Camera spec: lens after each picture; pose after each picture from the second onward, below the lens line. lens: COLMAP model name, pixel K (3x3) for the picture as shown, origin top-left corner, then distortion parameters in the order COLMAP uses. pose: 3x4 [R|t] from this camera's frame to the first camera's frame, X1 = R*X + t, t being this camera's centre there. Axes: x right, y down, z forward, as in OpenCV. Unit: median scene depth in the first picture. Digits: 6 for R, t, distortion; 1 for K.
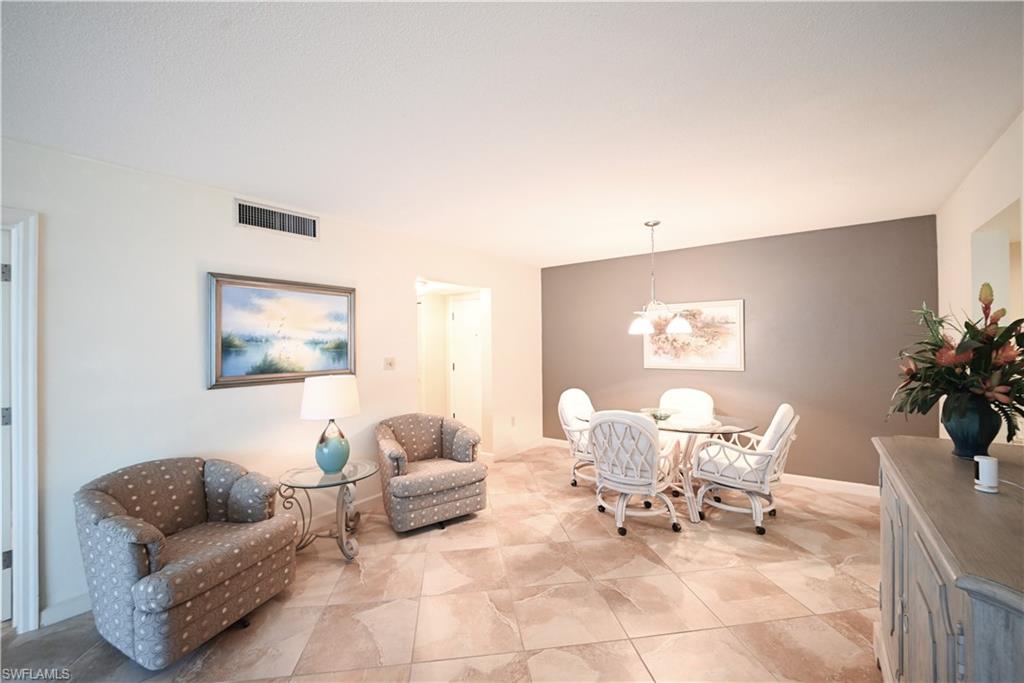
lens RADIAL K [[425.4, 0, 511.6], [0, 425.4, 339.8], [0, 0, 1]] dist [-0.007985, -0.003812]
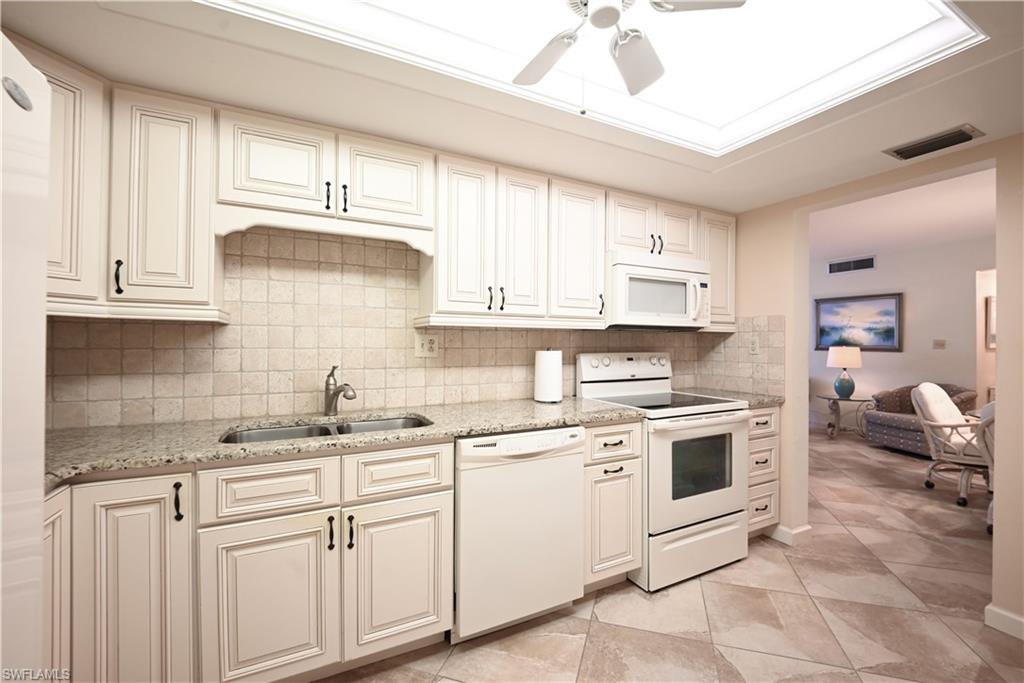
lens RADIAL K [[425.4, 0, 518.6], [0, 425.4, 339.9], [0, 0, 1]] dist [-0.007985, -0.003812]
pose [[-0.425769, 0.010960, -0.904766, 1.818115], [0.008890, 0.999929, 0.007929, 0.024958], [0.904788, -0.004668, -0.425836, 0.462647]]
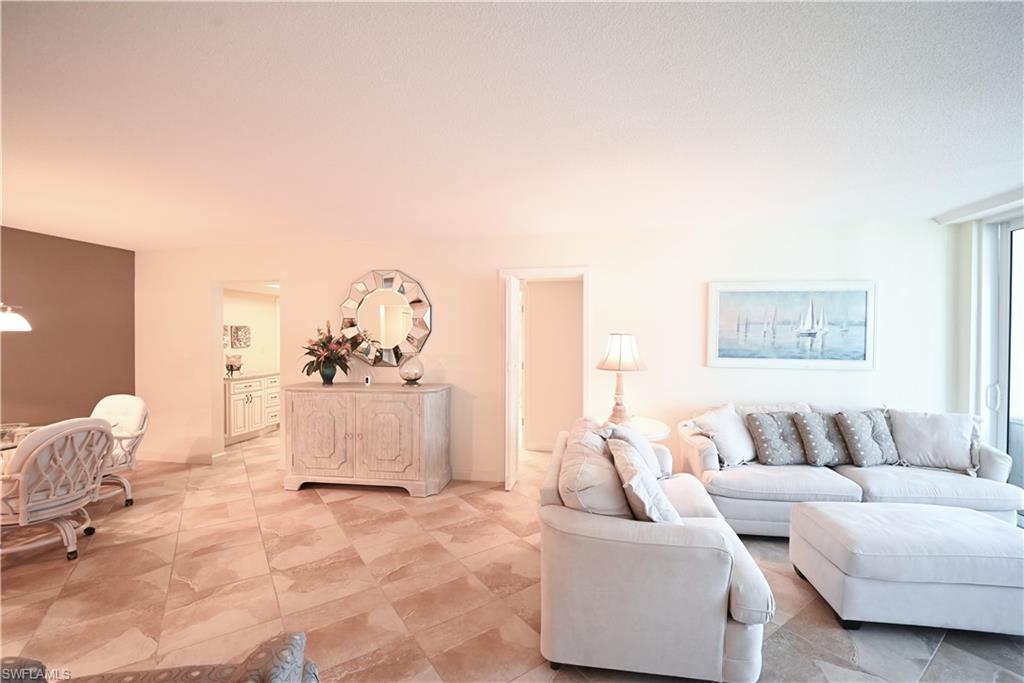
lens RADIAL K [[425.4, 0, 516.4], [0, 425.4, 345.3], [0, 0, 1]] dist [-0.007985, -0.003812]
pose [[-0.463499, -0.000197, 0.886097, -0.944933], [-0.003834, 0.999991, -0.001783, 0.011824], [-0.886089, -0.004224, -0.463496, 0.587011]]
